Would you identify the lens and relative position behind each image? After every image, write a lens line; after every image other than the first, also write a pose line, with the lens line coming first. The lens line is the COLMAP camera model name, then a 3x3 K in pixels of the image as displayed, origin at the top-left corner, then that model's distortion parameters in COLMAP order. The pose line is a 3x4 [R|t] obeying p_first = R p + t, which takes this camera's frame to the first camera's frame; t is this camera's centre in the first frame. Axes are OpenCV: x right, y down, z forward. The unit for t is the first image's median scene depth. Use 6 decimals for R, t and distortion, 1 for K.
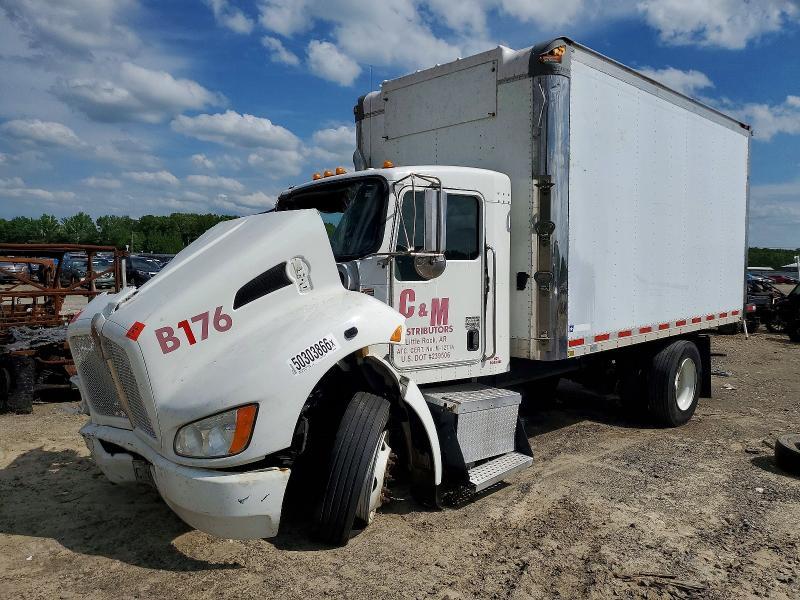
lens RADIAL K [[629.8, 0, 400.0], [0, 629.8, 300.0], [0, 0, 1]] dist [-0.003018, -0.004941]
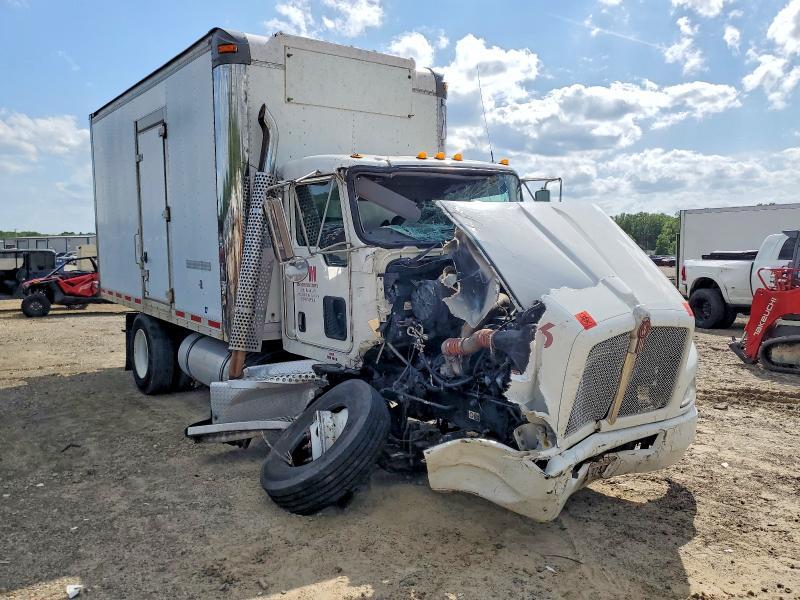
lens RADIAL K [[629.8, 0, 400.0], [0, 629.8, 300.0], [0, 0, 1]] dist [-0.003018, -0.004941]
pose [[0.141343, -0.093063, 0.985577, -1.029207], [0.061312, 0.994483, 0.085112, -0.059027], [-0.988060, 0.048398, 0.146269, 0.868596]]
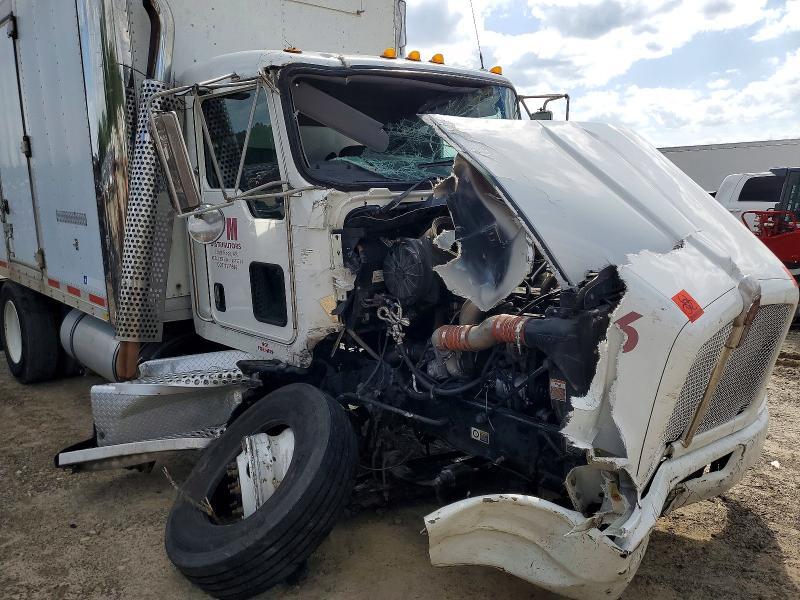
lens RADIAL K [[629.8, 0, 400.0], [0, 629.8, 300.0], [0, 0, 1]] dist [-0.003018, -0.004941]
pose [[0.027057, -0.180766, 0.983154, -0.772967], [0.068540, 0.981535, 0.178582, -0.058415], [-0.997281, 0.062553, 0.038947, 0.938035]]
